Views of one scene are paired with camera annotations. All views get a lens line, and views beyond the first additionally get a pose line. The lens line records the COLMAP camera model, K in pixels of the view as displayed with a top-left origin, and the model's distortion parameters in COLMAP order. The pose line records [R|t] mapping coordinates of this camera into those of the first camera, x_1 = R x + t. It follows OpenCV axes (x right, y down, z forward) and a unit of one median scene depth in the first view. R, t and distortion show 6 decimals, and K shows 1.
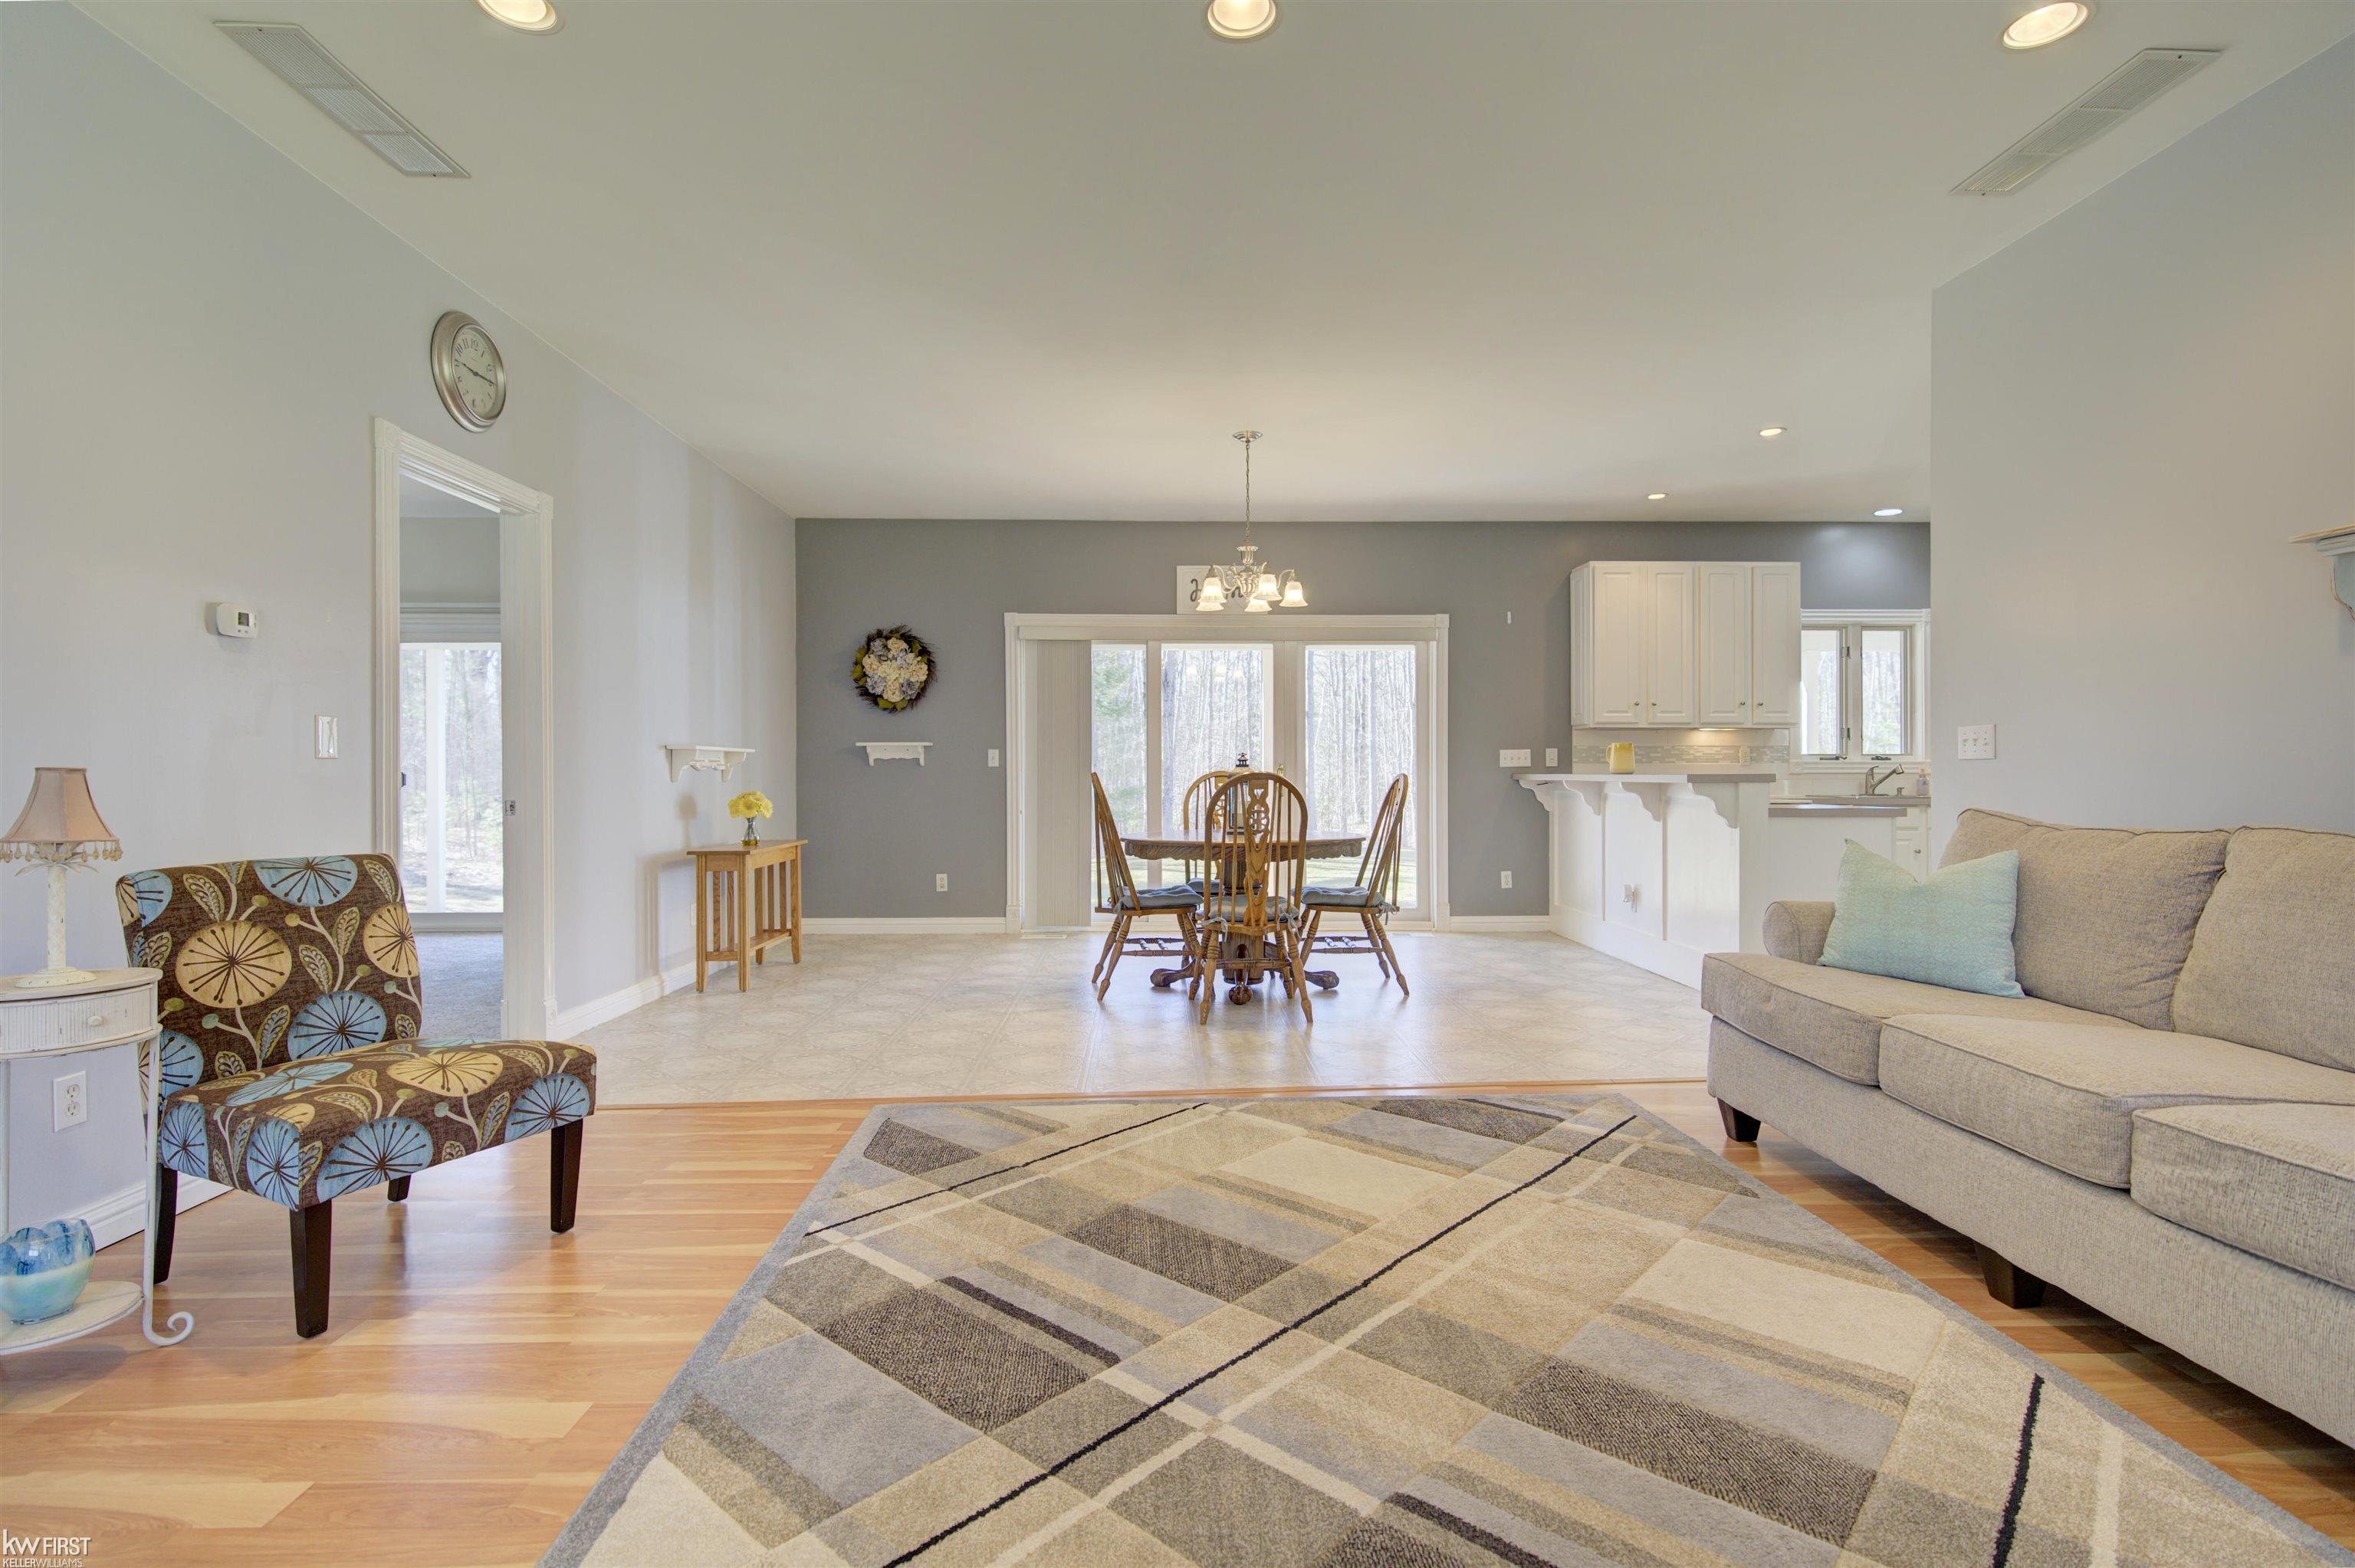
lens RADIAL K [[1142.0, 0, 1173.7], [0, 1142.0, 771.2], [0, 0, 1]] dist [0.000787, 0.000375]
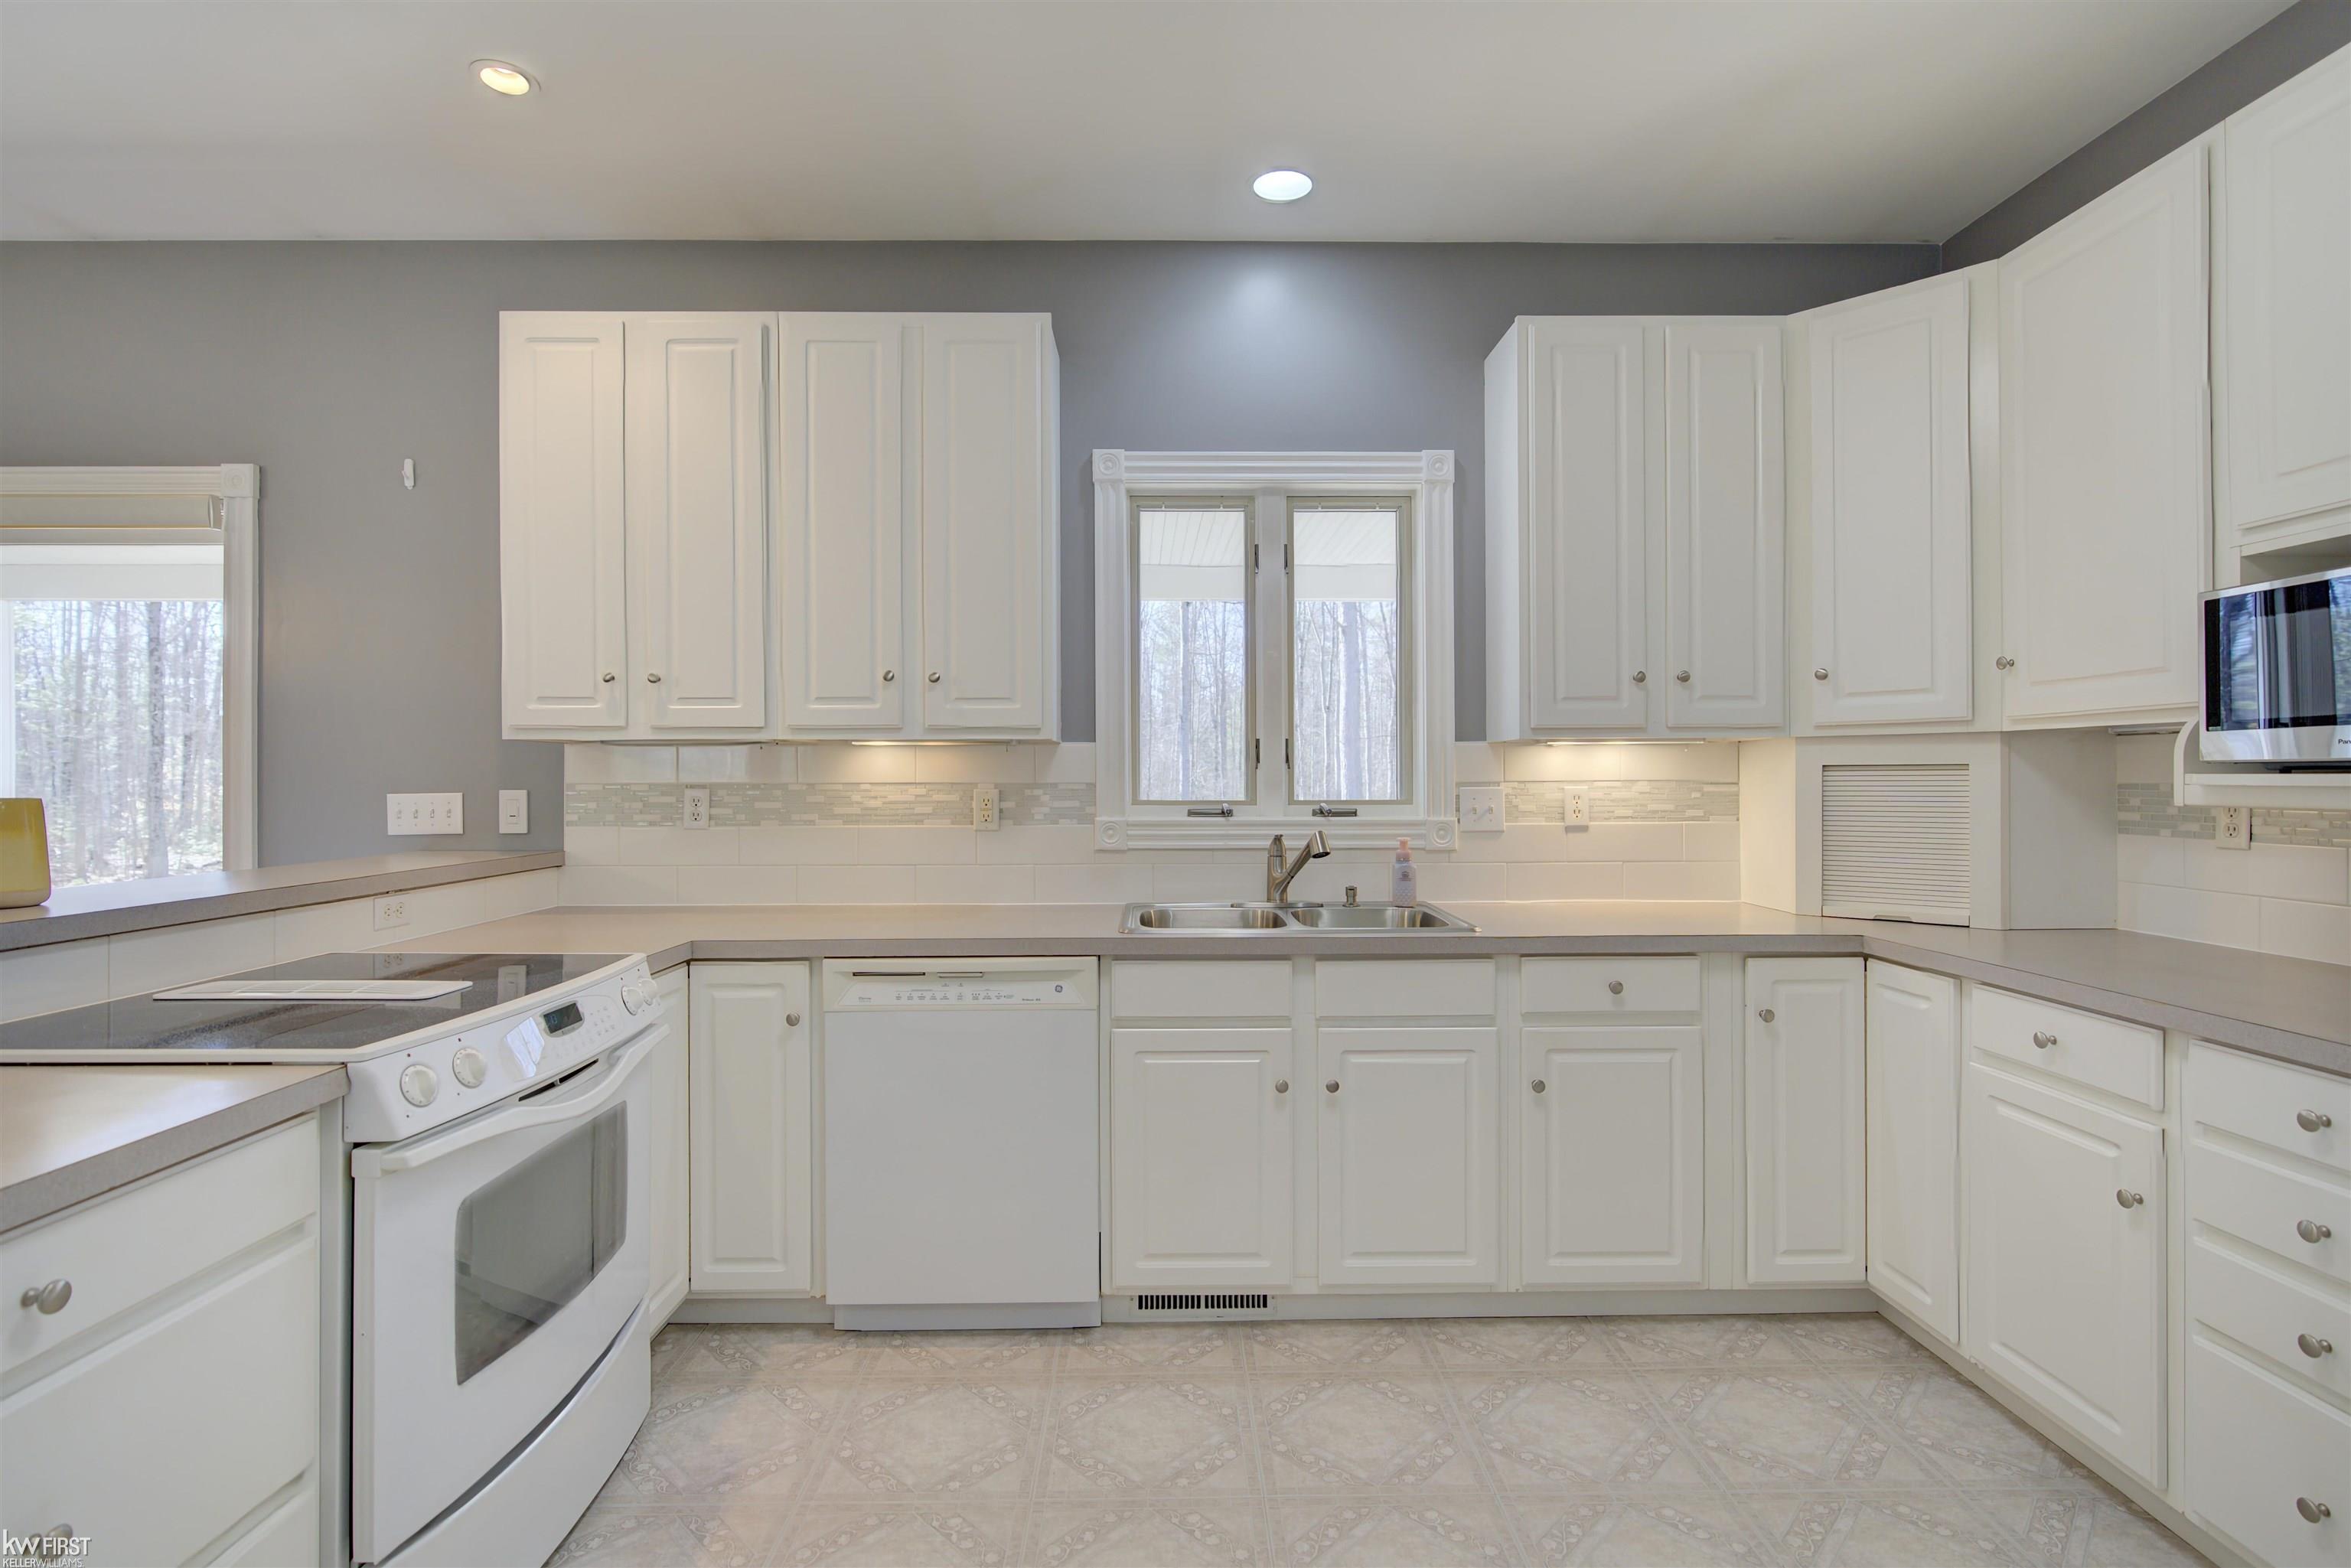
lens RADIAL K [[1087.9, 0, 1169.4], [0, 1087.9, 779.3], [0, 0, 1]] dist [0.000111, 0.000343]
pose [[0.999947, -0.000629, -0.010323, 0.782395], [0.000670, 0.999992, 0.003984, -0.034343], [0.010320, -0.003990, 0.999939, 0.833688]]
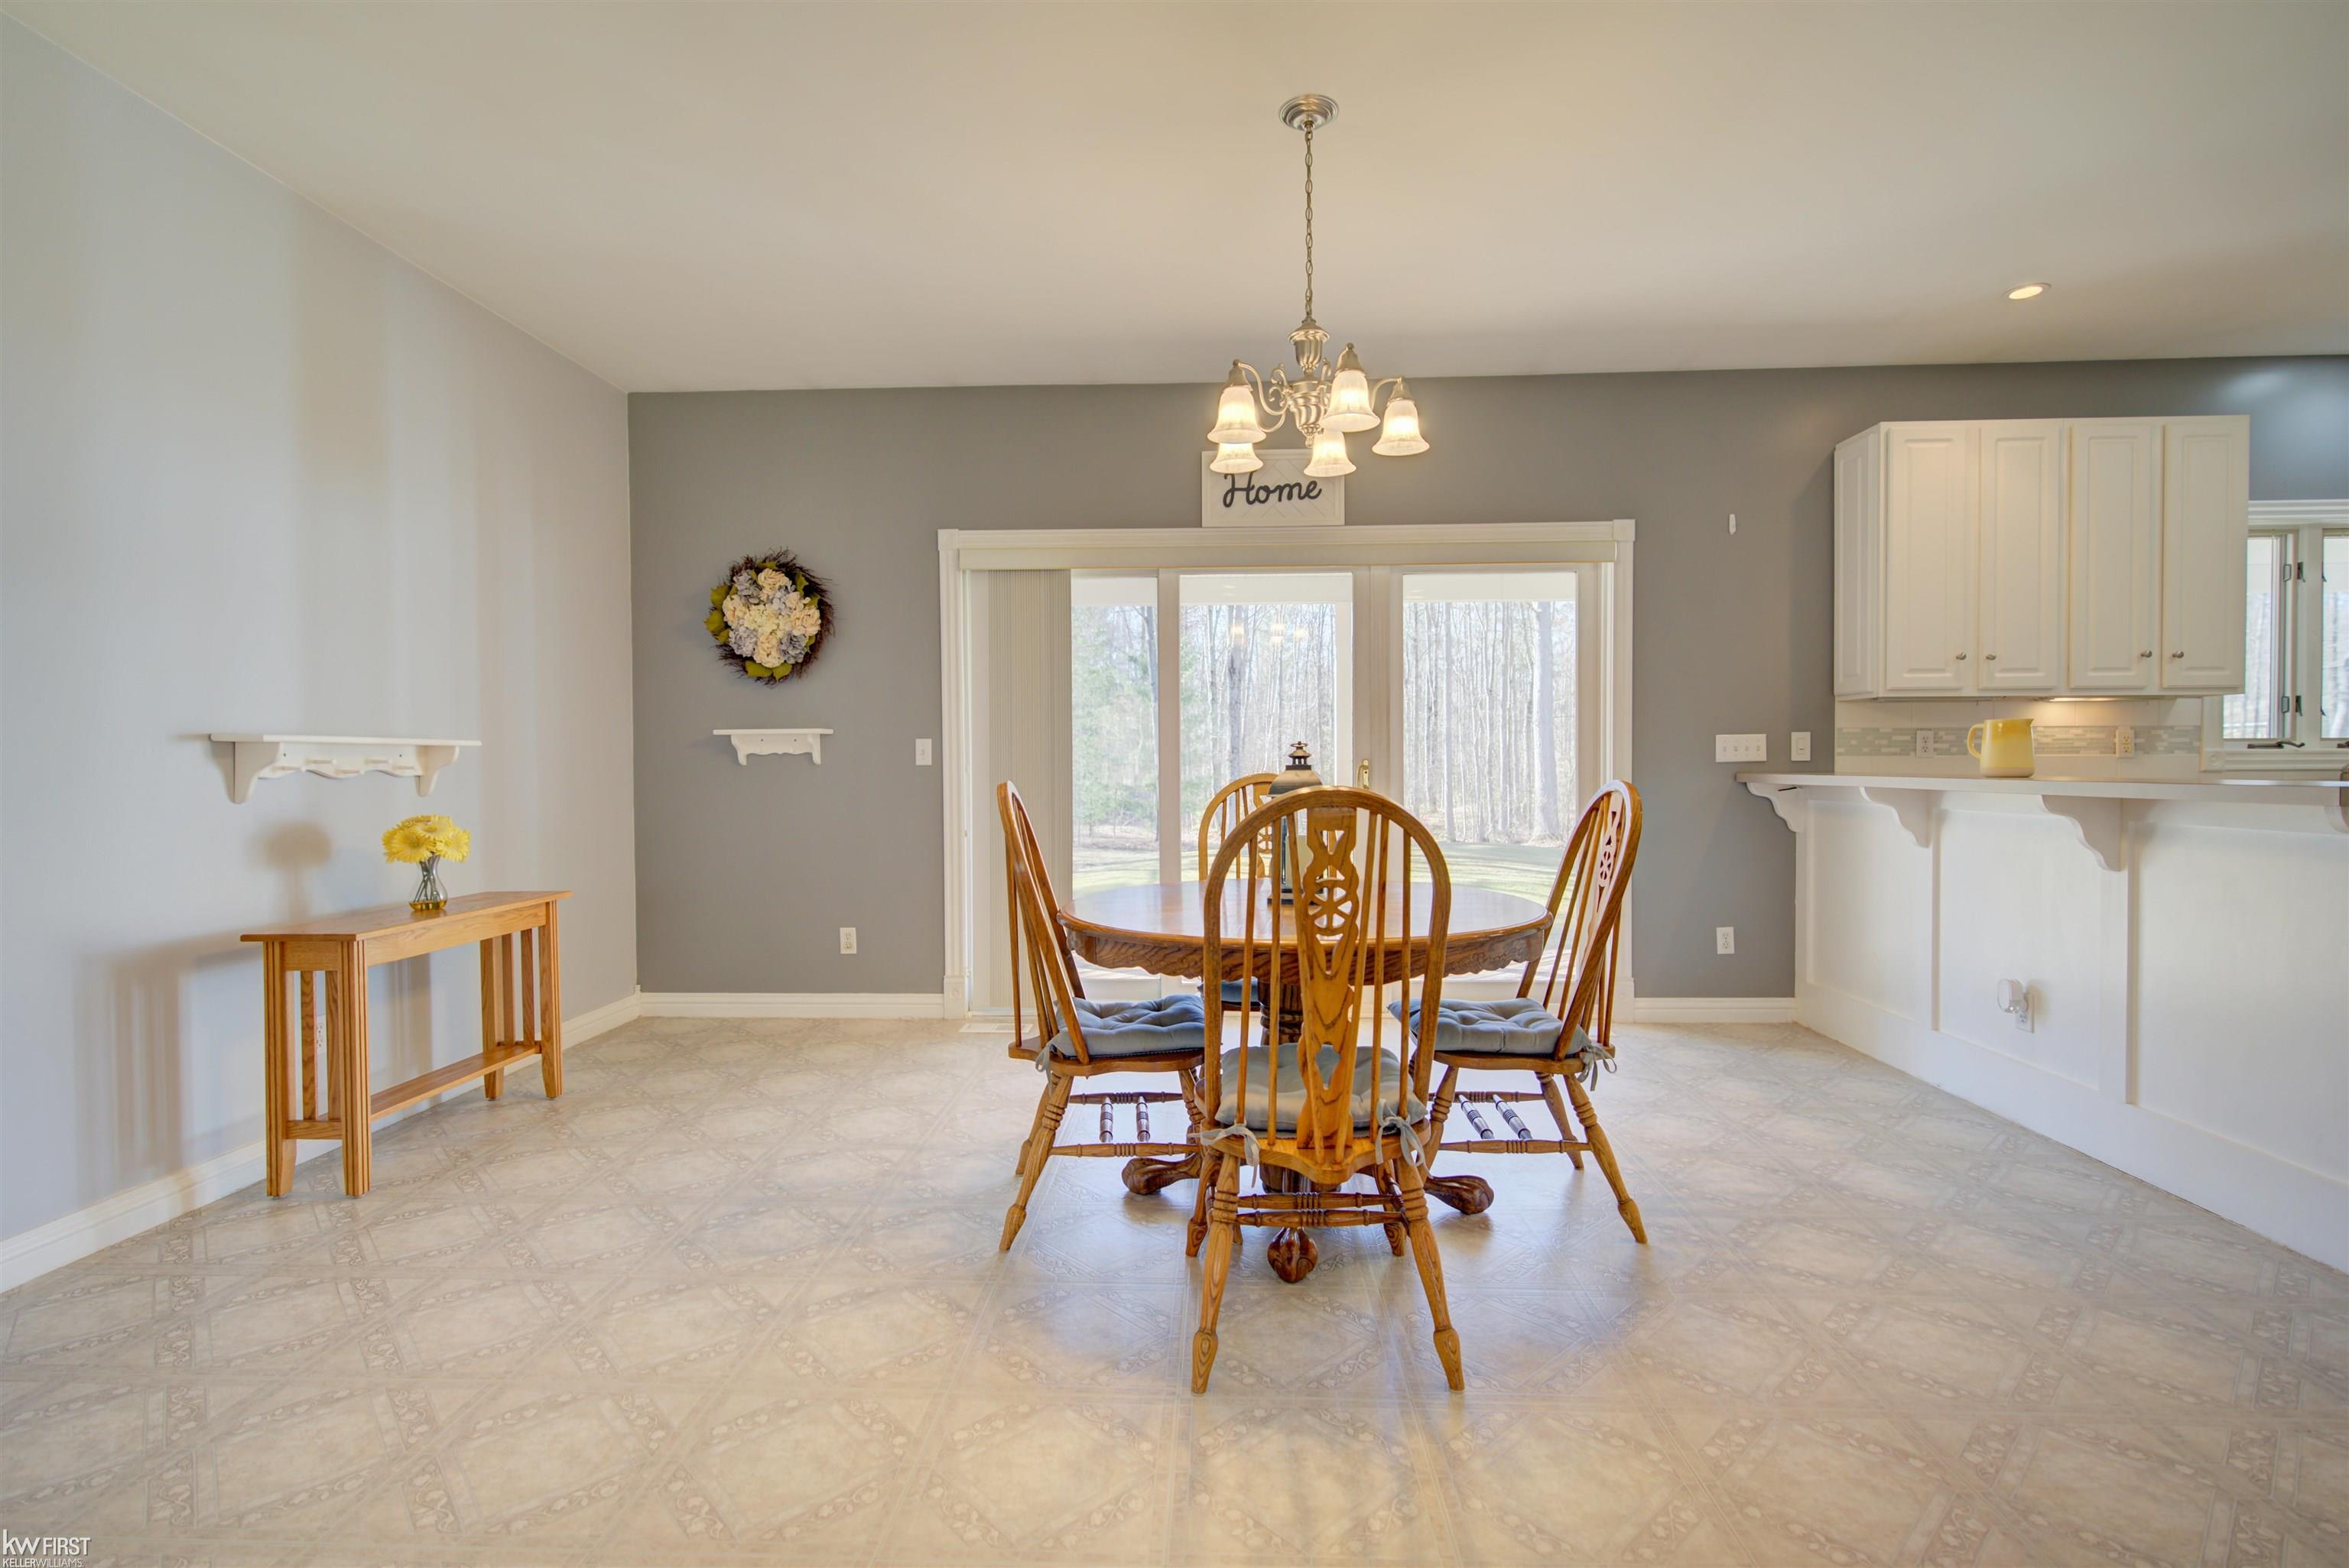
lens RADIAL K [[1074.2, 0, 1174.5], [0, 1074.2, 784.0], [0, 0, 1]] dist [-0.013326, 0.017463]
pose [[0.997630, -0.002869, -0.068748, 0.038551], [0.004419, 0.999739, 0.022400, -0.008410], [0.068666, -0.022651, 0.997383, 0.531335]]
